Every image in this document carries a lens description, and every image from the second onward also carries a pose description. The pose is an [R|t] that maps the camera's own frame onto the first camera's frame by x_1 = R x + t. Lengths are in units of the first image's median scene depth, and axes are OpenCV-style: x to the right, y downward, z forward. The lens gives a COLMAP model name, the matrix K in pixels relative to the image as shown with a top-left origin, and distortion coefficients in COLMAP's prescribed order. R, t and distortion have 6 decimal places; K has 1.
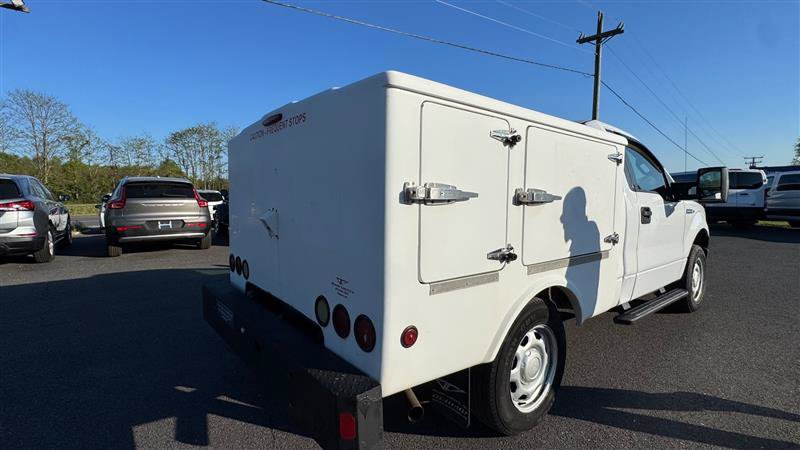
lens RADIAL K [[369.1, 0, 397.0], [0, 369.1, 229.6], [0, 0, 1]] dist [-0.001889, -0.000720]
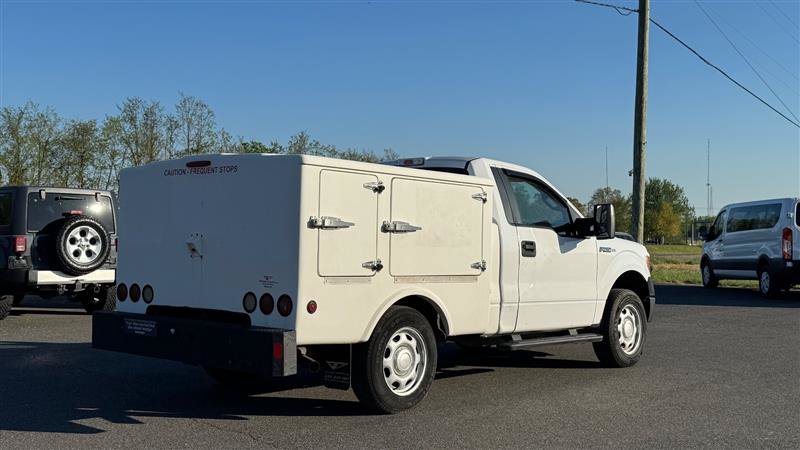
lens RADIAL K [[1019.4, 0, 406.0], [0, 1019.4, 218.6], [0, 0, 1]] dist [0.139149, 0.000000]
pose [[0.985174, 0.016730, 0.170743, -0.237554], [0.002881, 0.993480, -0.113970, 0.289773], [-0.171537, 0.112773, 0.978702, -2.530068]]
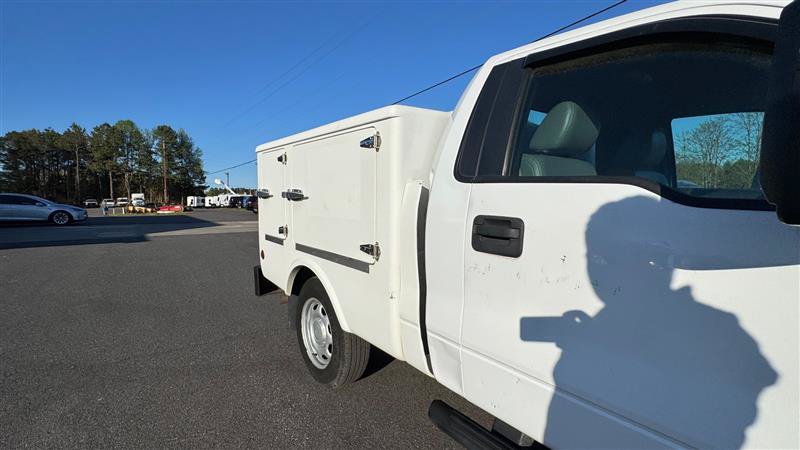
lens RADIAL K [[369.1, 0, 399.8], [0, 369.1, 225.6], [0, 0, 1]] dist [-0.001889, -0.000720]
pose [[-0.007691, 0.073153, -0.997291, 1.570888], [-0.098738, 0.992391, 0.073555, -0.101124], [0.995084, 0.099037, -0.000409, 1.242669]]
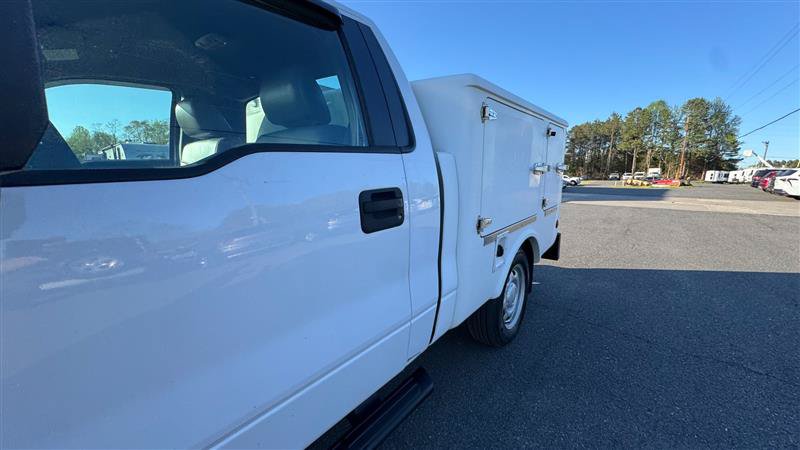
lens RADIAL K [[320.9, 0, 401.7], [0, 320.9, 224.7], [0, 0, 1]] dist [-0.001644, -0.000574]
pose [[-0.968635, 0.038840, -0.245433, 0.491491], [-0.025557, 0.966899, 0.253876, -0.230633], [0.247170, 0.252186, -0.935580, 2.650603]]
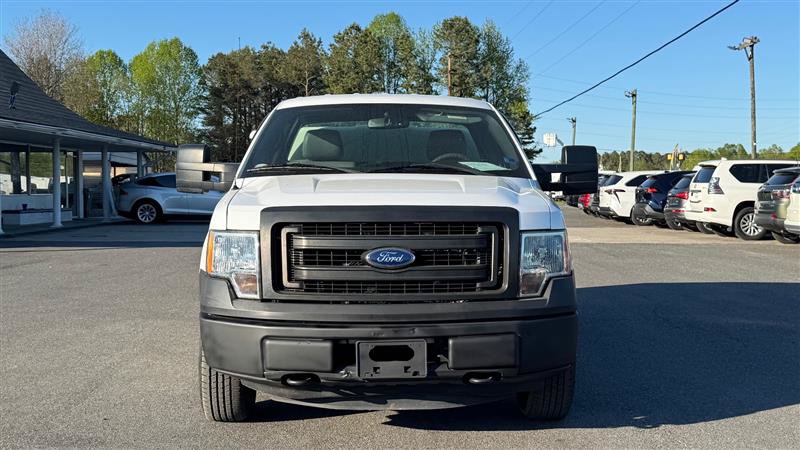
lens RADIAL K [[1019.4, 0, 404.4], [0, 1019.4, 223.9], [0, 0, 1]] dist [0.139149, 0.000000]
pose [[-0.596659, 0.035443, -0.801712, 3.515531], [-0.079637, 0.991478, 0.103100, -0.394963], [0.798534, 0.125362, -0.588751, 3.953695]]
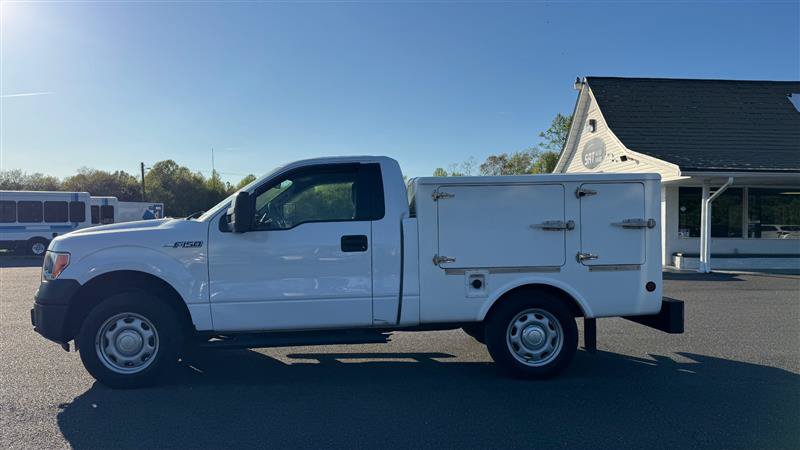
lens RADIAL K [[586.6, 0, 402.8], [0, 586.6, 228.3], [0, 0, 1]] dist [0.006006, -0.000707]
pose [[-0.833287, -0.003338, 0.552831, -0.962980], [0.053952, 0.994718, 0.087327, -0.369276], [-0.550202, 0.102595, -0.828705, 3.909545]]
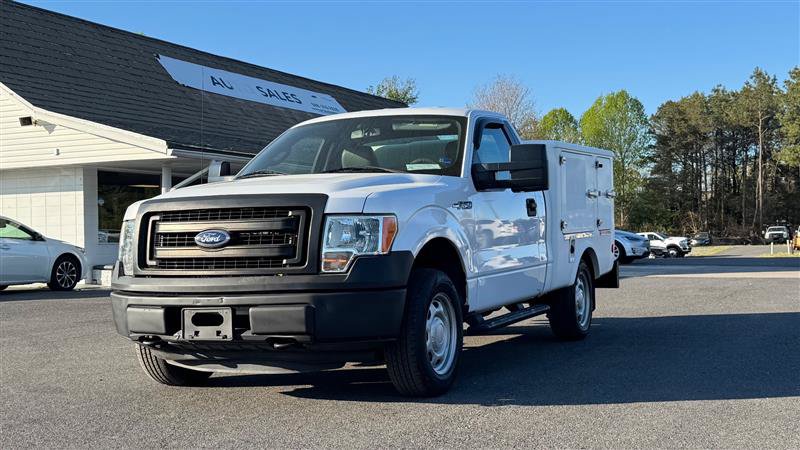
lens RADIAL K [[1019.4, 0, 406.7], [0, 1019.4, 218.3], [0, 0, 1]] dist [0.139149, 0.000000]
pose [[-0.887387, 0.010884, -0.460897, 2.487738], [-0.024847, 0.997139, 0.071385, -0.338618], [0.460355, 0.074798, -0.884578, 5.214005]]
